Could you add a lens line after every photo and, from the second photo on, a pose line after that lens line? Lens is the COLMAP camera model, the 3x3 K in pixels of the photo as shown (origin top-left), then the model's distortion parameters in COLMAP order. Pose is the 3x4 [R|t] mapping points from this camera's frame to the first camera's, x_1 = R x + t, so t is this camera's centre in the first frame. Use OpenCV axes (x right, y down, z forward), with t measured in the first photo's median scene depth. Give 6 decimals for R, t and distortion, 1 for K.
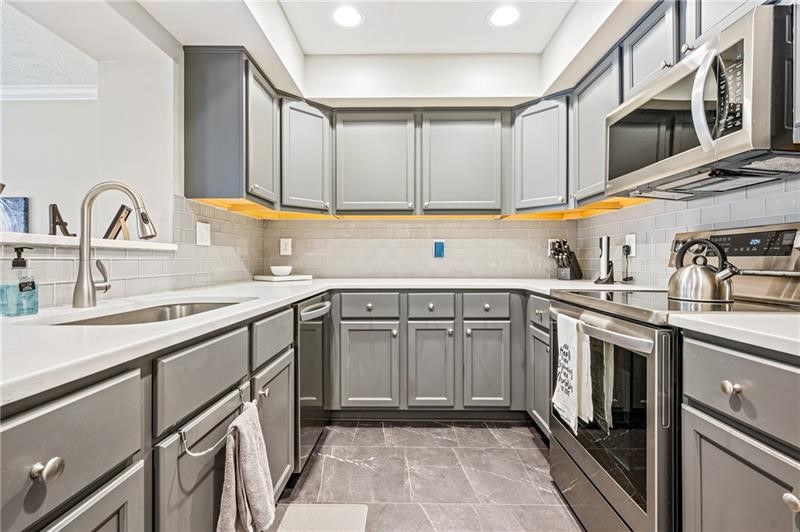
lens RADIAL K [[367.7, 0, 400.4], [0, 367.7, 259.1], [0, 0, 1]] dist [-0.001168, 0.000260]
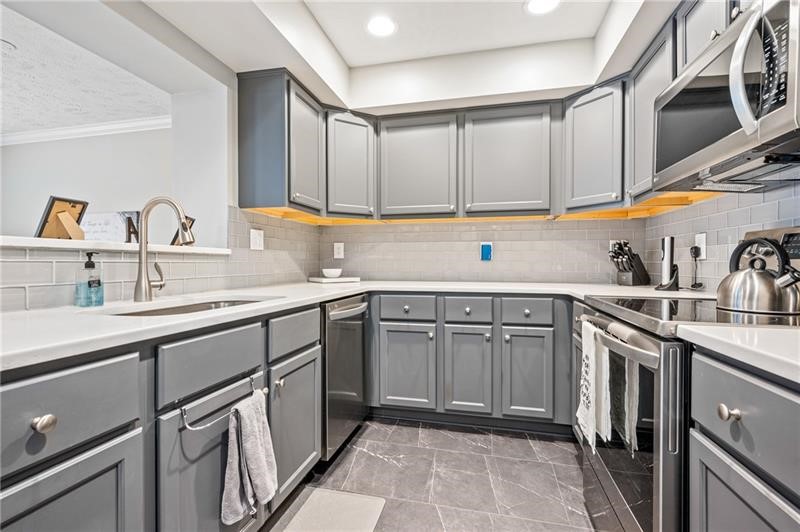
lens RADIAL K [[366.8, 0, 400.0], [0, 366.8, 266.0], [0, 0, 1]] dist [-0.001261, 0.000446]
pose [[0.976039, 0.002834, -0.217579, 0.152984], [-0.000737, 0.999952, 0.009719, 0.000798], [0.217597, -0.009326, 0.975994, 0.003871]]
